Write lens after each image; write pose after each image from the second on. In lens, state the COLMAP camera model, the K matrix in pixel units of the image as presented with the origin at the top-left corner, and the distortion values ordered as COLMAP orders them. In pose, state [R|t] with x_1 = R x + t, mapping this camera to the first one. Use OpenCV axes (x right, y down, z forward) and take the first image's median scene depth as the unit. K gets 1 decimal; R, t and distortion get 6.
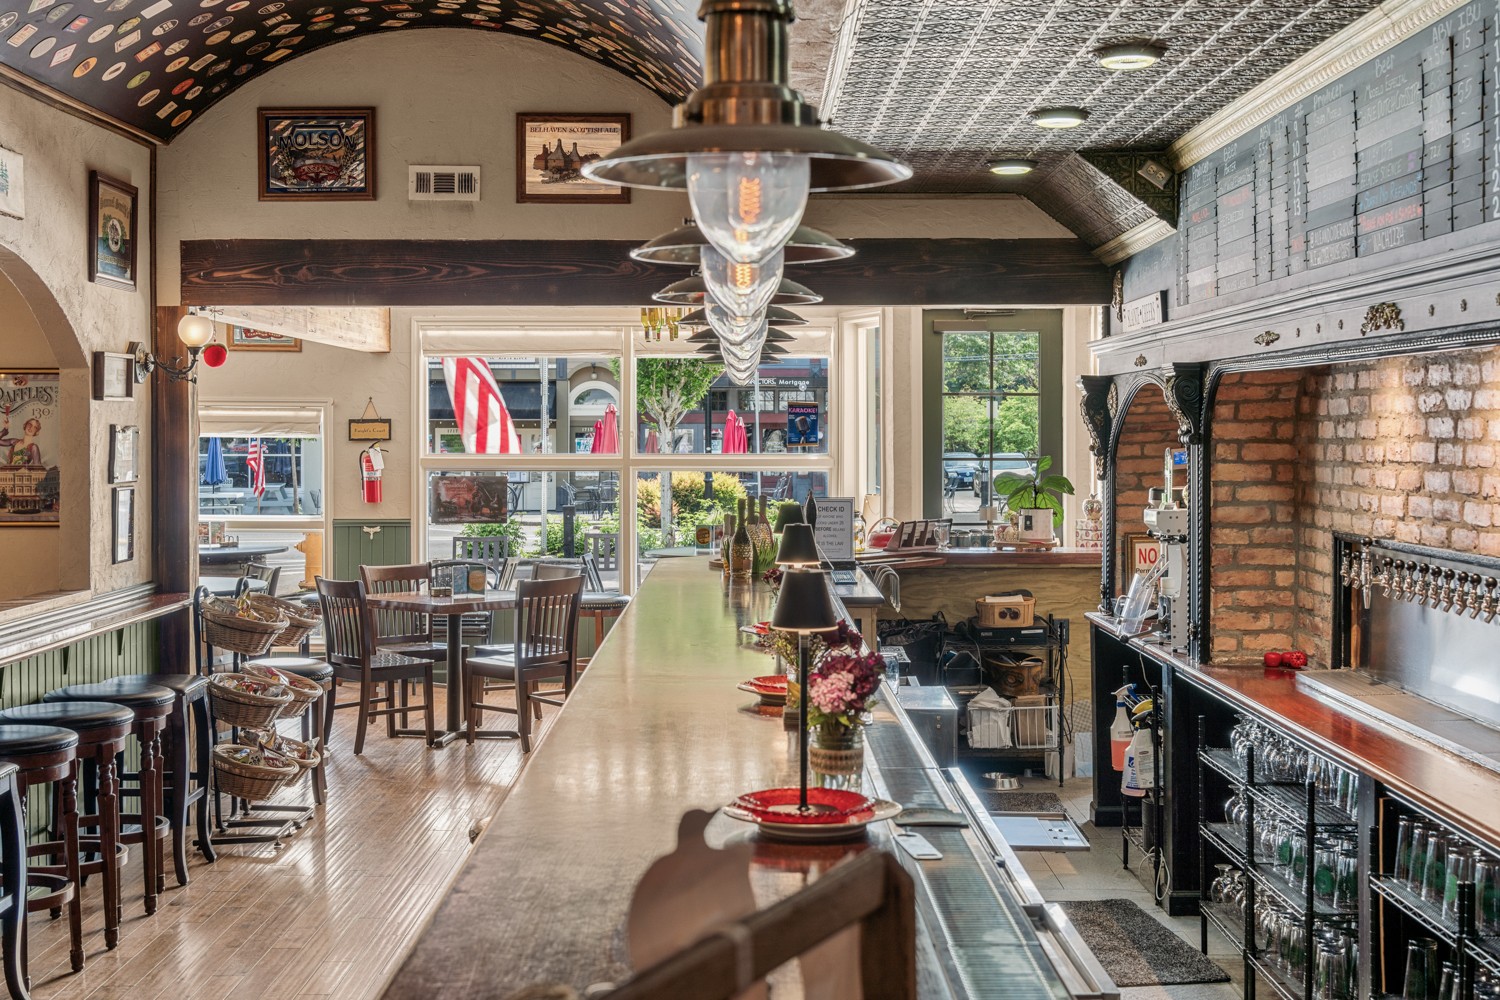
lens RADIAL K [[1940.0, 0, 747.5], [0, 1940.0, 489.8], [0, 0, 1]] dist [-0.032682, 0.000000]
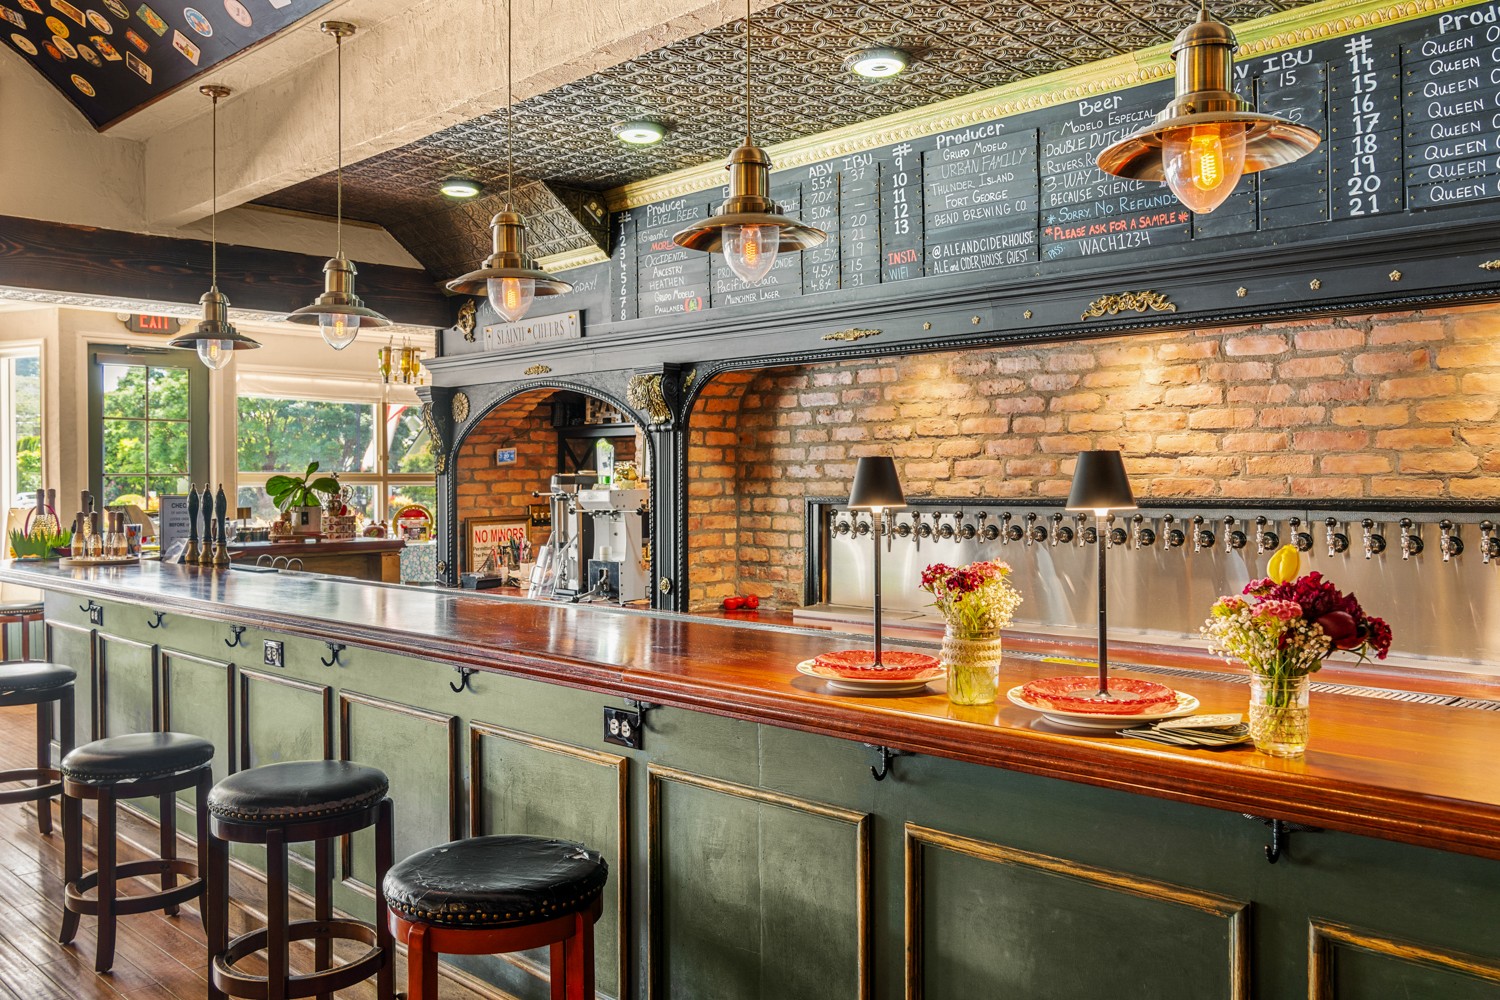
lens RADIAL K [[1225.4, 0, 744.8], [0, 1225.4, 487.8], [0, 0, 1]] dist [-0.004790, 0.007230]
pose [[0.701422, -0.006491, 0.712716, -0.286458], [0.025571, 0.999544, -0.016063, 0.025472], [-0.712287, 0.029491, 0.701268, 0.430946]]
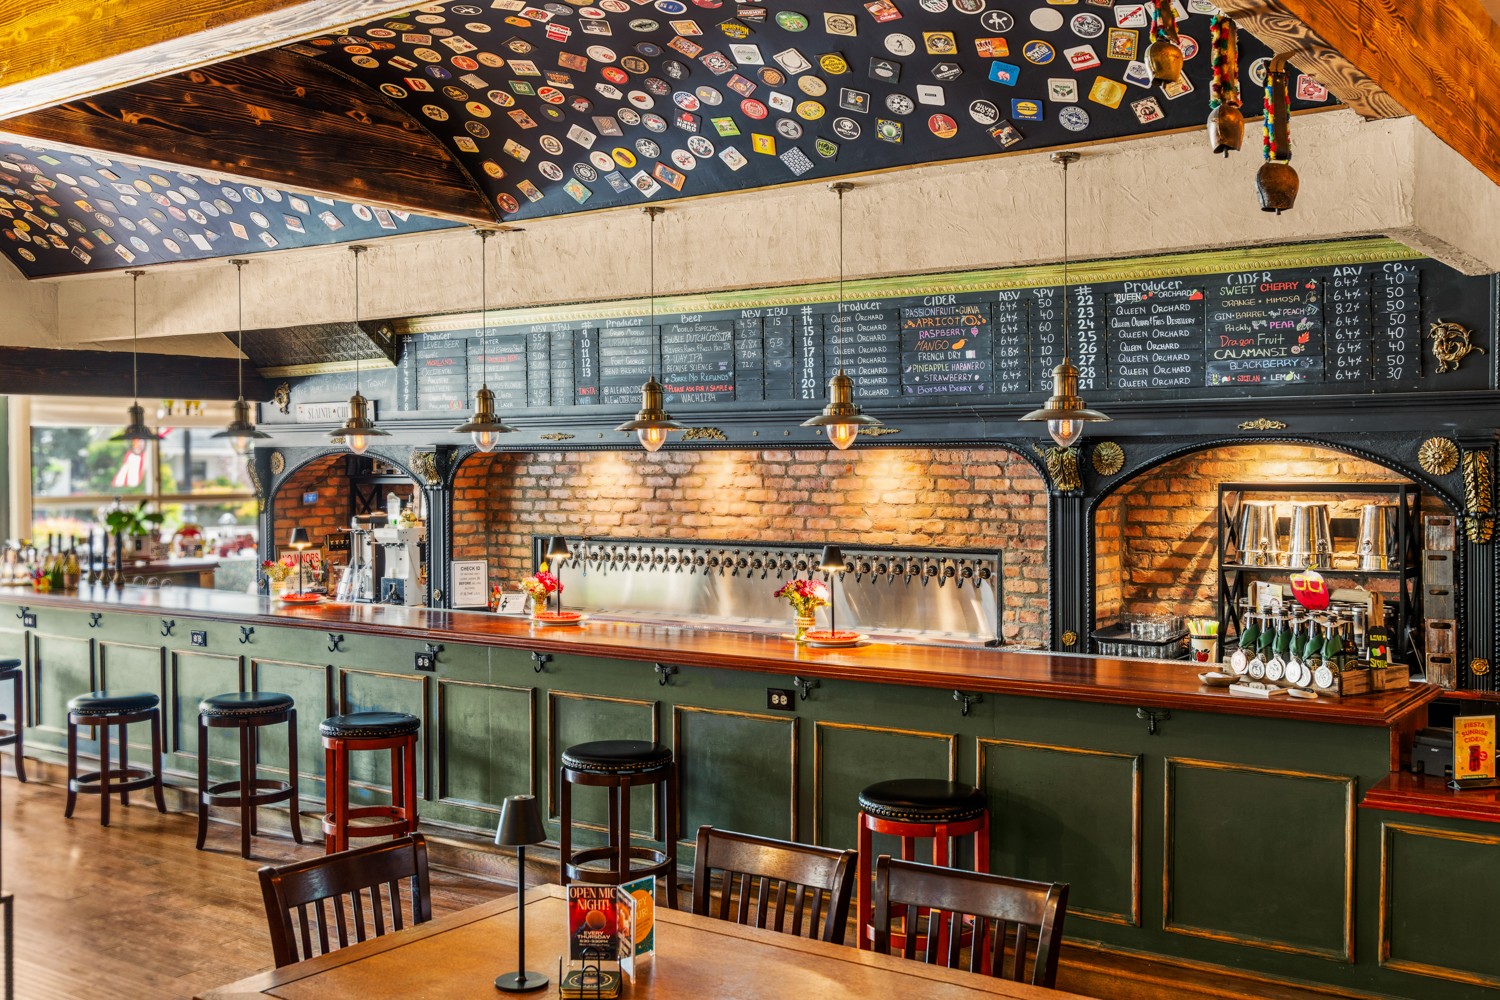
lens RADIAL K [[1554.3, 0, 734.5], [0, 1554.3, 491.9], [0, 0, 1]] dist [0.013638, 0.000000]
pose [[0.595445, -0.017533, 0.803205, -0.767248], [0.028668, 0.999589, 0.000567, -0.015223], [-0.802885, 0.022689, 0.595703, -0.075821]]
